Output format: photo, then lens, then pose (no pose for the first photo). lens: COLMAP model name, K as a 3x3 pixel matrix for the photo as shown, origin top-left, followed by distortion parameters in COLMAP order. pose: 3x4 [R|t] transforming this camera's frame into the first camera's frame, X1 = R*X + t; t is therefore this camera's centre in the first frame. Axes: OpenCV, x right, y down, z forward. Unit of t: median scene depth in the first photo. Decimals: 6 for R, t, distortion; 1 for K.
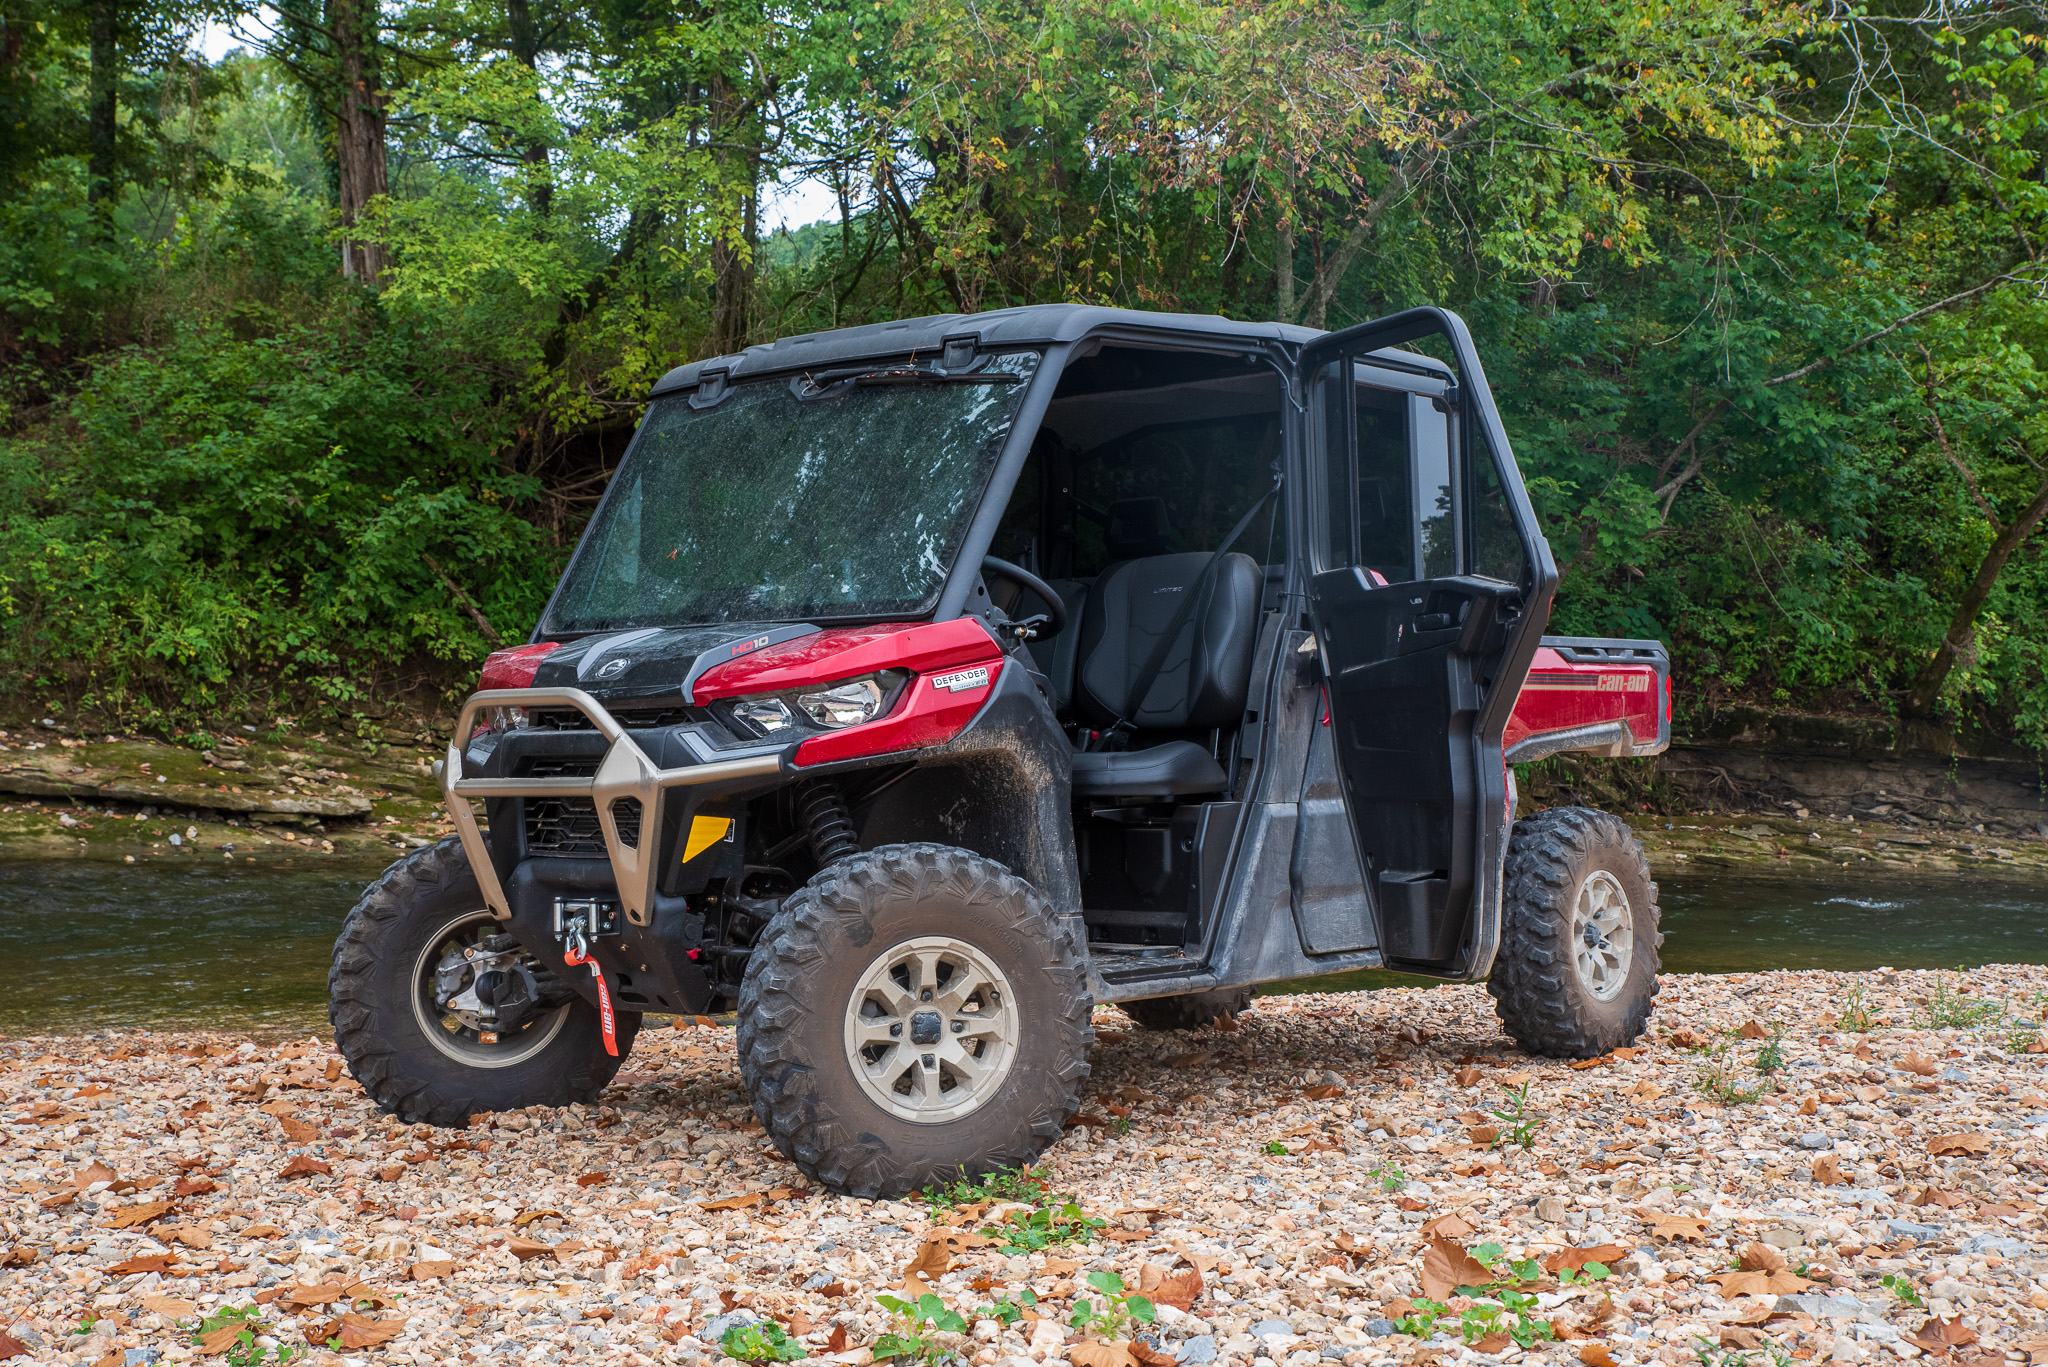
lens RADIAL K [[2726.7, 0, 1024.0], [0, 2726.7, 683.5], [0, 0, 1]] dist [-0.029065, 0.550515]
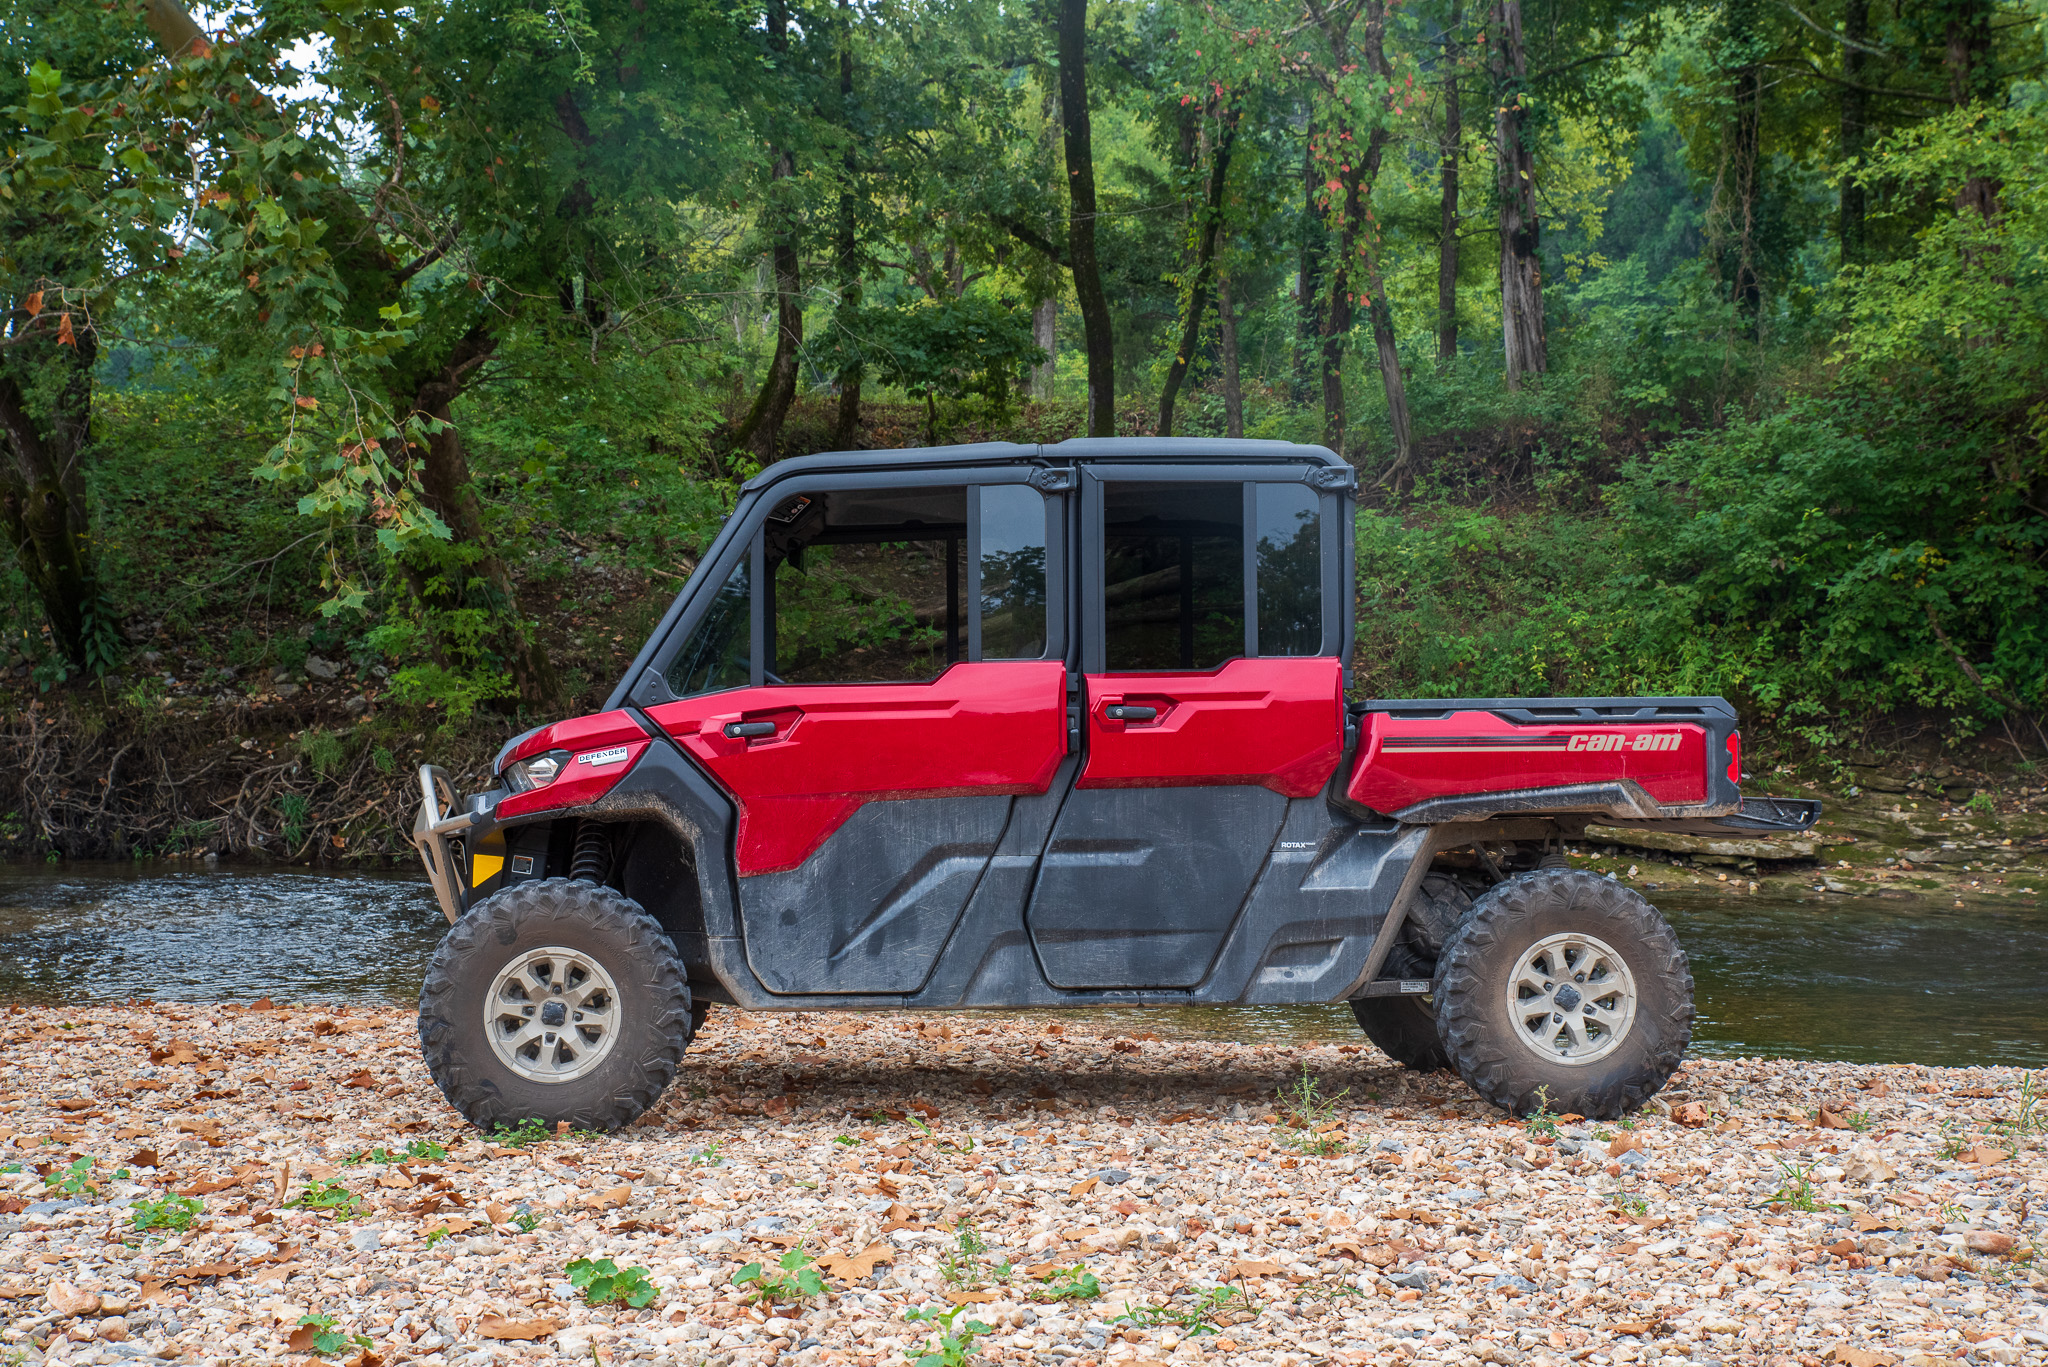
lens RADIAL K [[2726.7, 0, 1024.0], [0, 2726.7, 683.5], [0, 0, 1]] dist [-0.029065, 0.550515]
pose [[0.640119, -0.028830, -0.767734, 1.105060], [0.018389, 0.999584, -0.022204, -0.004409], [0.768055, 0.000096, 0.640383, 0.281996]]
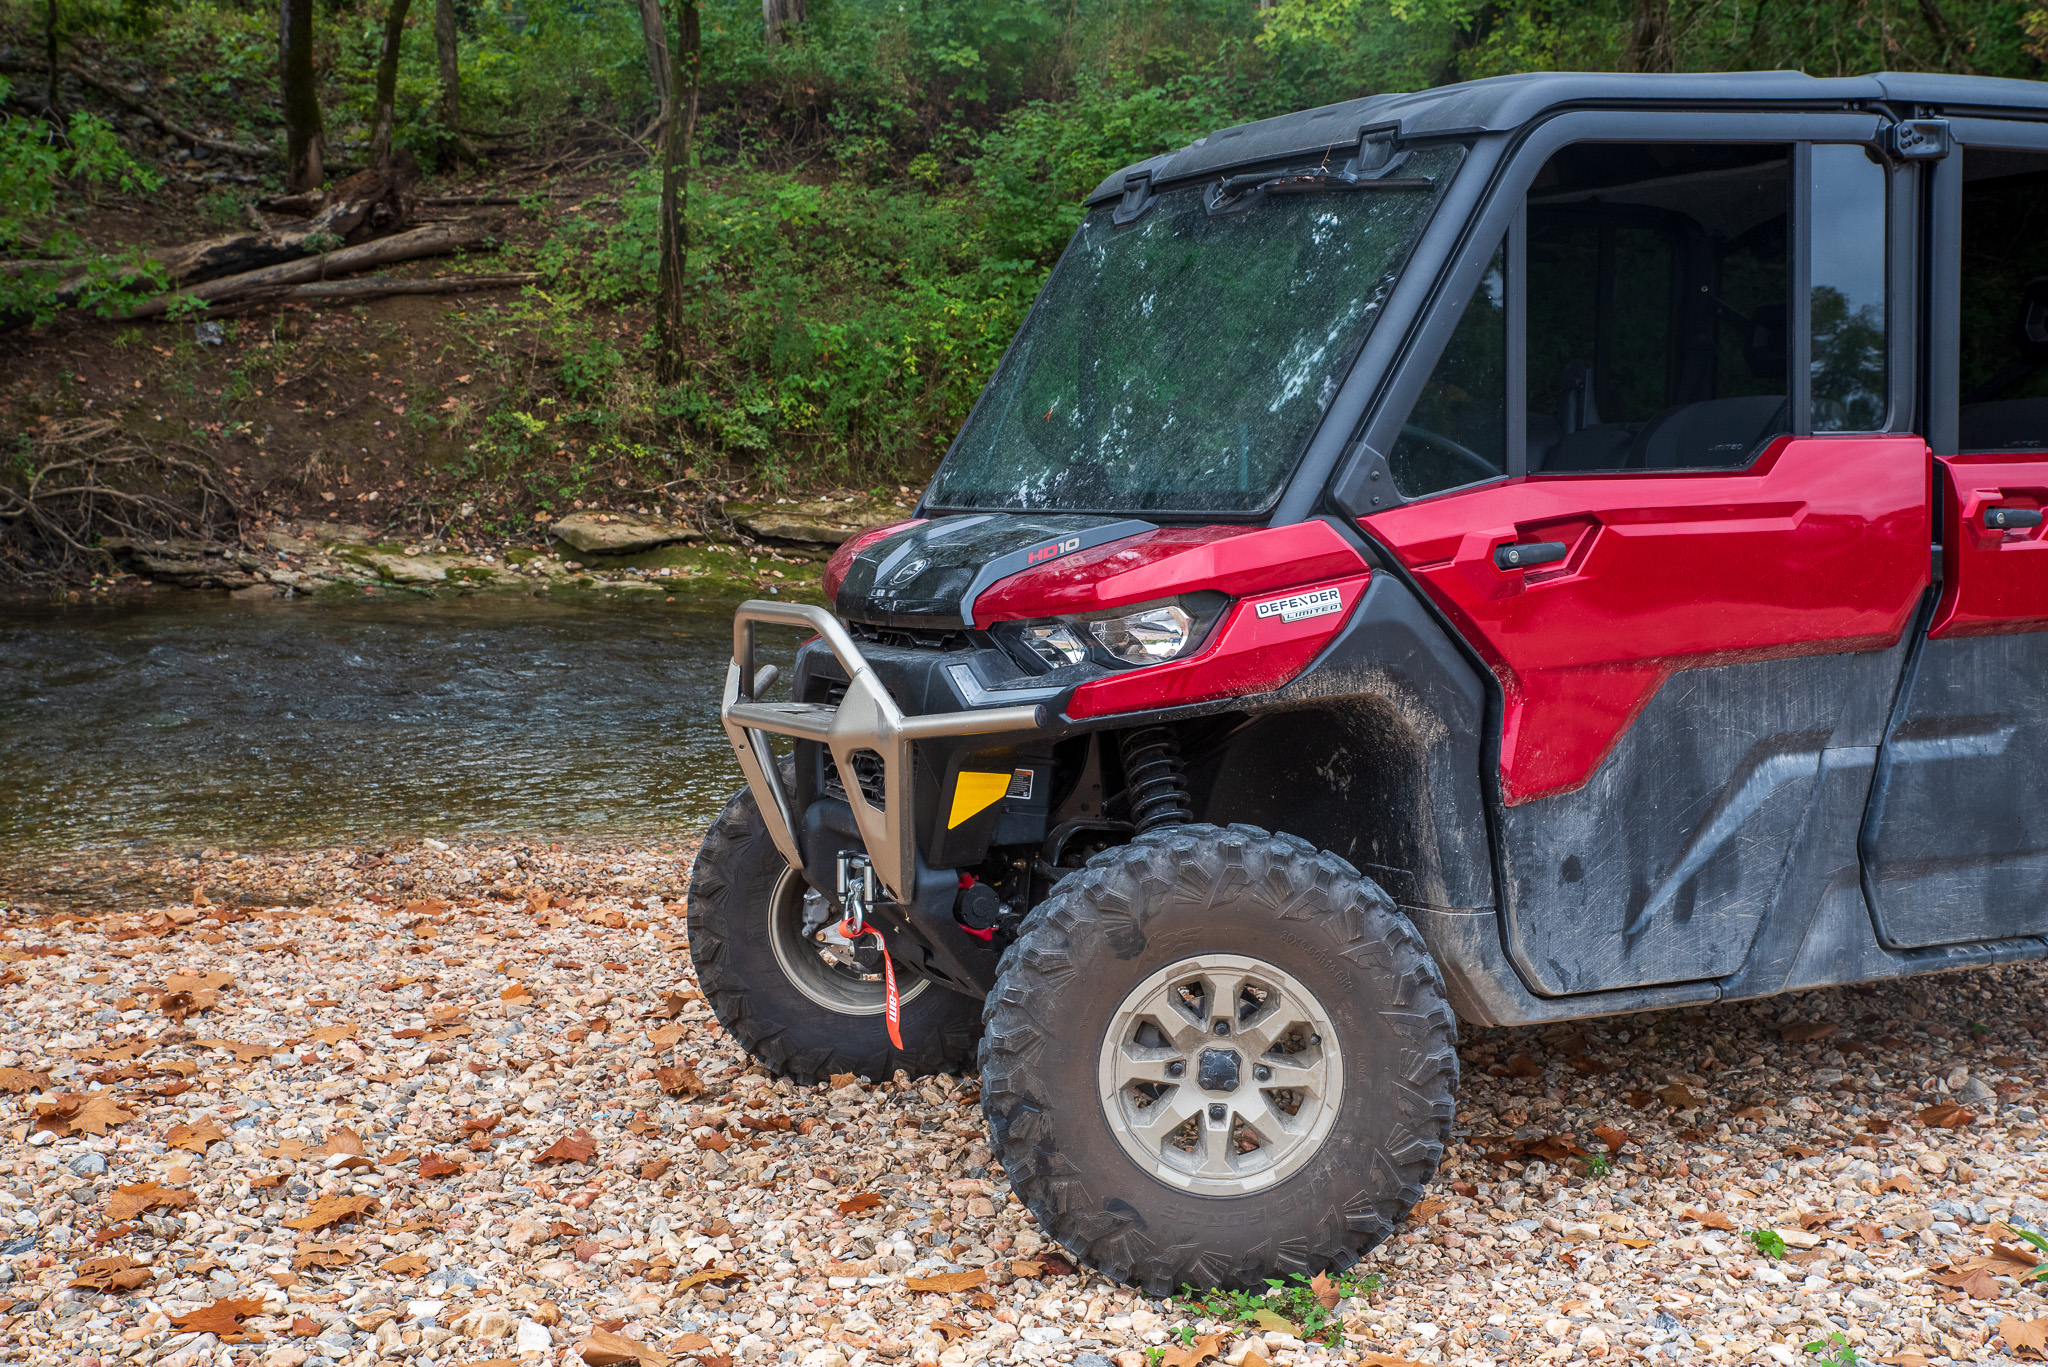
lens RADIAL K [[2627.8, 0, 1026.1], [0, 2627.8, 678.5], [0, 0, 1]] dist [-0.013957, 0.282072]
pose [[0.919096, 0.039182, -0.392081, 0.185830], [0.004685, 0.993887, 0.110306, -0.059471], [0.394006, -0.103219, 0.913293, 0.298289]]
